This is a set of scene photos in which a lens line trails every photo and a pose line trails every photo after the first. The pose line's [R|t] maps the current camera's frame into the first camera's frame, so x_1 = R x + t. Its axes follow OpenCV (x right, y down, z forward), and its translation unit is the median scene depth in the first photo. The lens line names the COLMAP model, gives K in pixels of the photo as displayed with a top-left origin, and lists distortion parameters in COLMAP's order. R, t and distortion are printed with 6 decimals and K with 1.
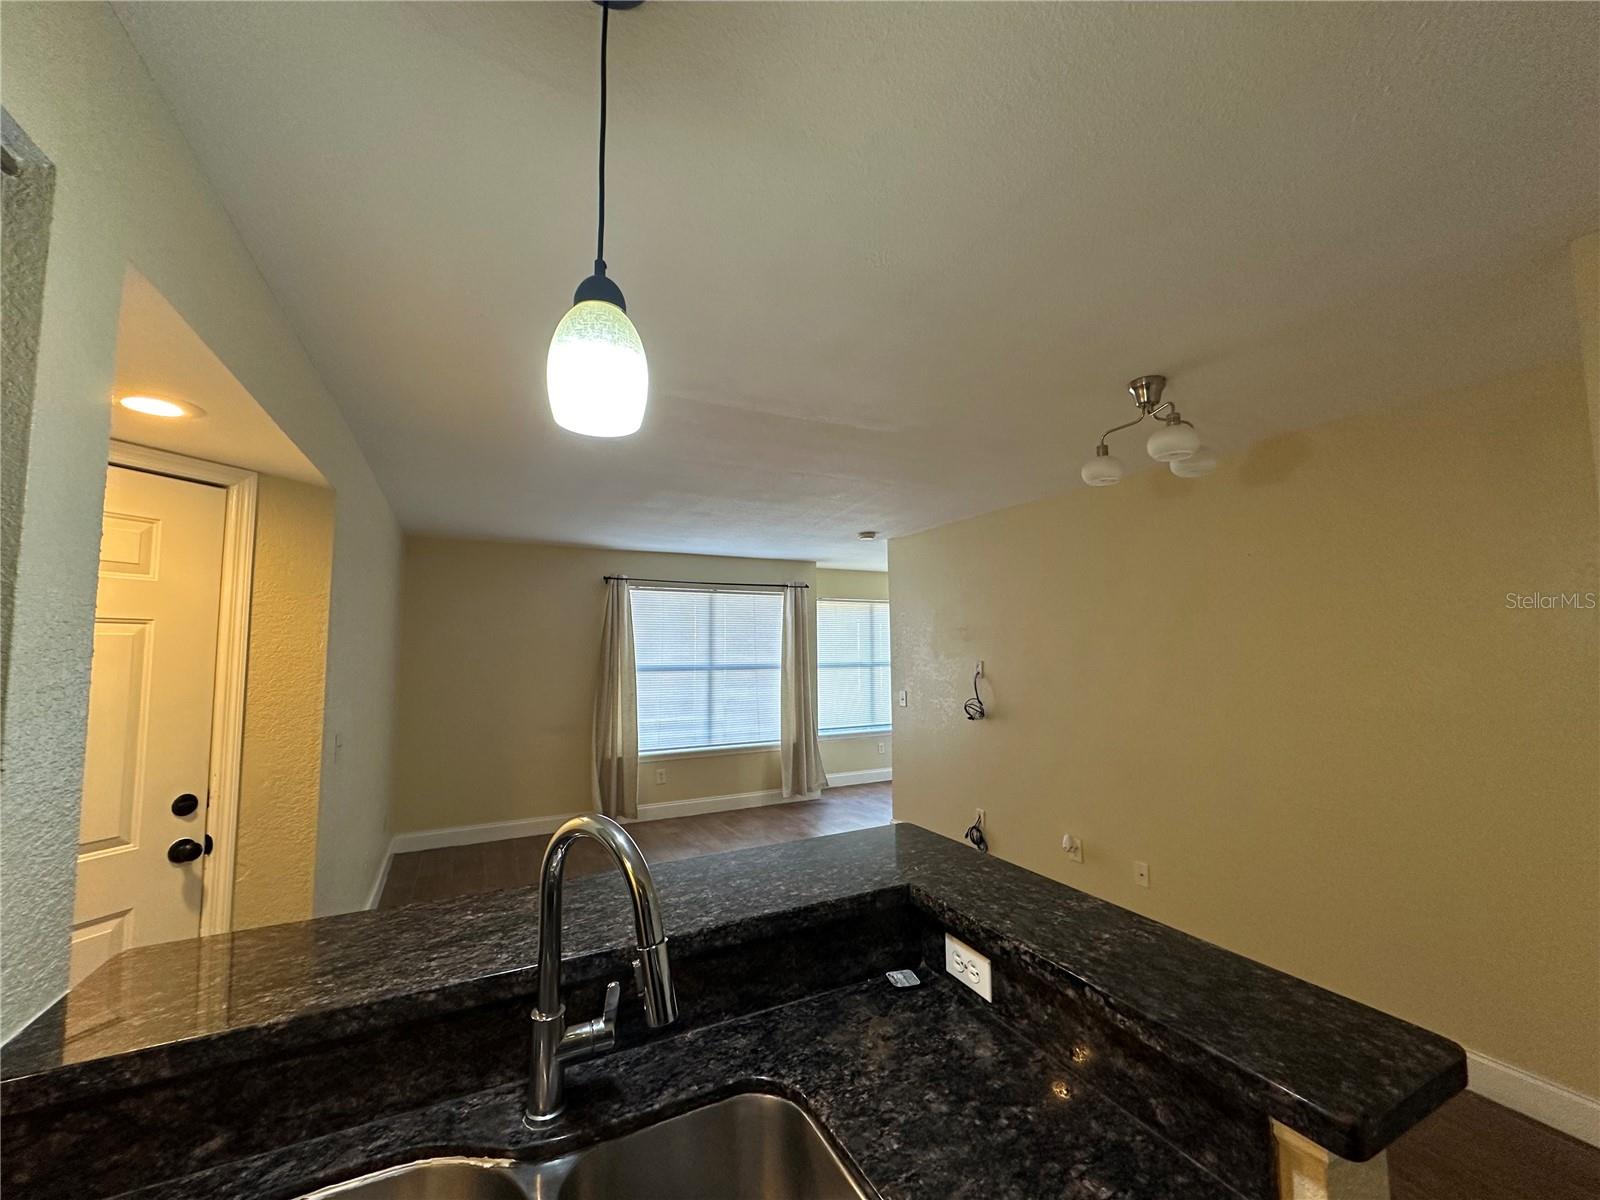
lens RADIAL K [[634.7, 0, 799.6], [0, 634.7, 600.4], [0, 0, 1]] dist [-0.001494, 0.000109]
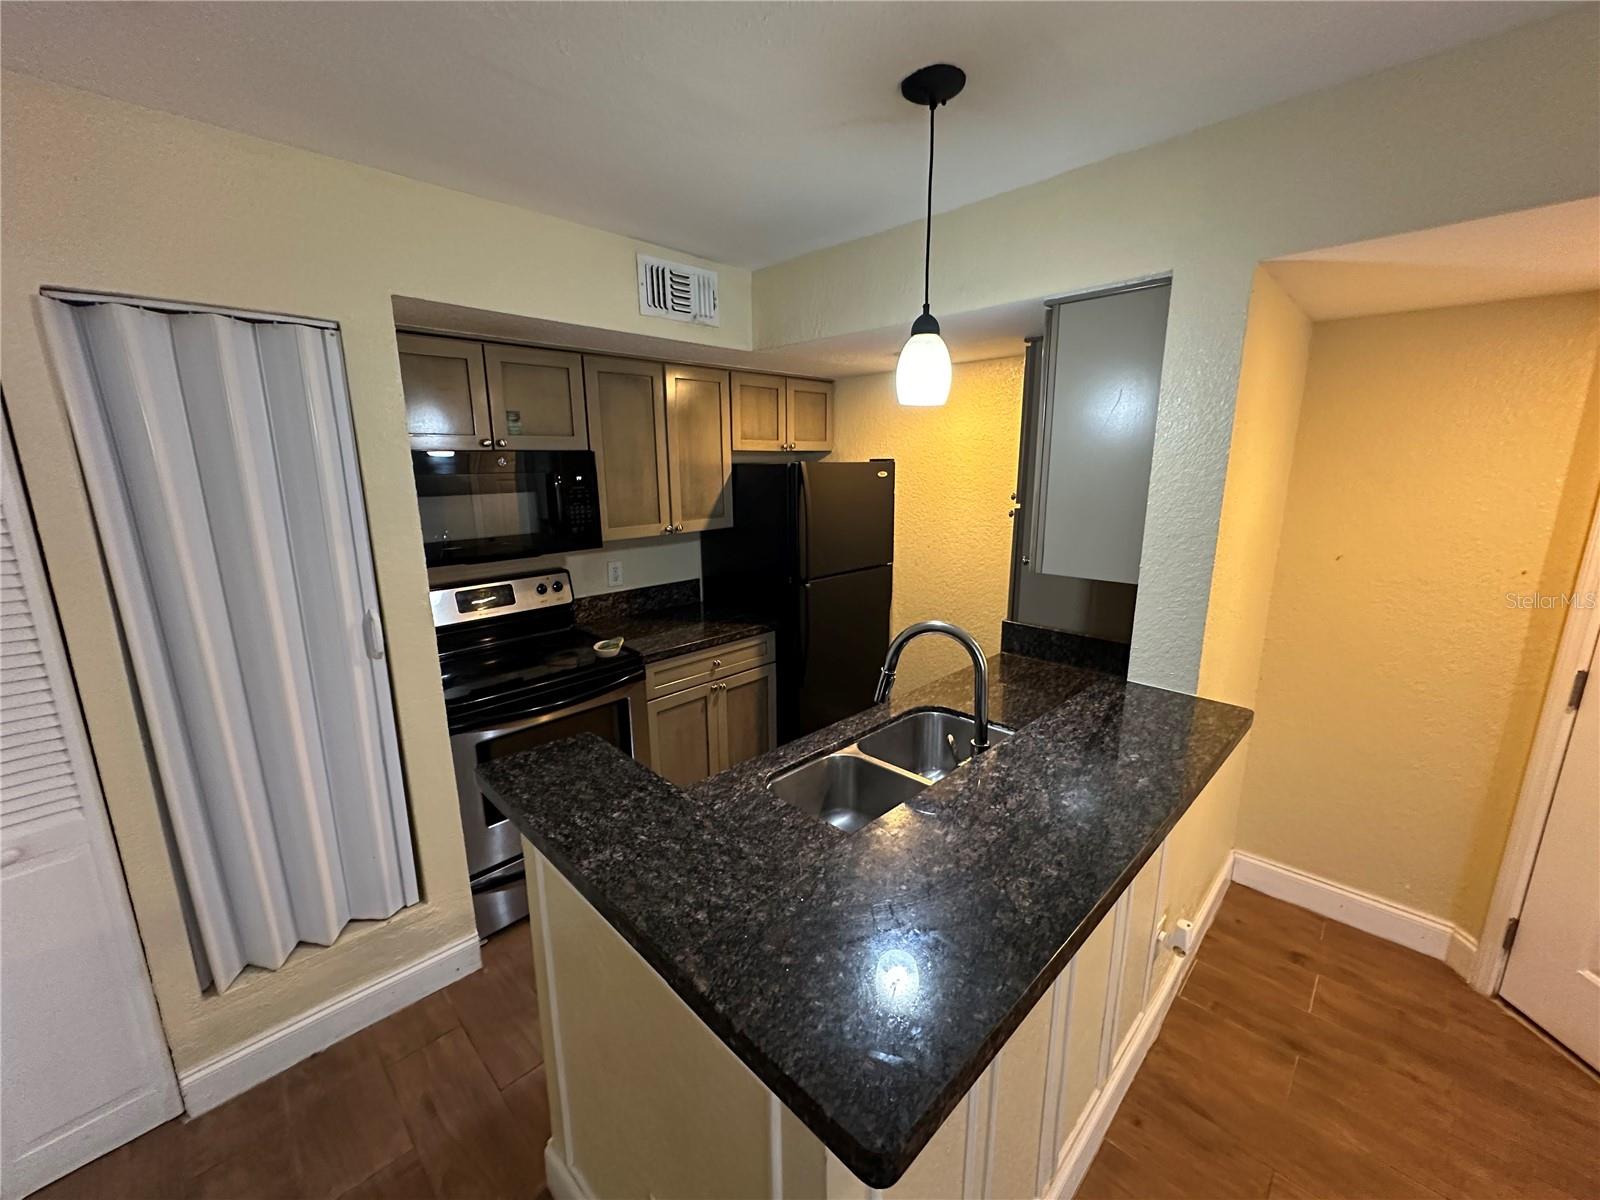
lens RADIAL K [[634.7, 0, 799.1], [0, 634.7, 597.3], [0, 0, 1]] dist [-0.001494, 0.000109]
pose [[-0.950823, 0.078024, -0.299745, 0.110816], [0.035637, 0.988883, 0.144363, -0.000543], [0.307677, 0.126582, -0.943033, 0.485662]]
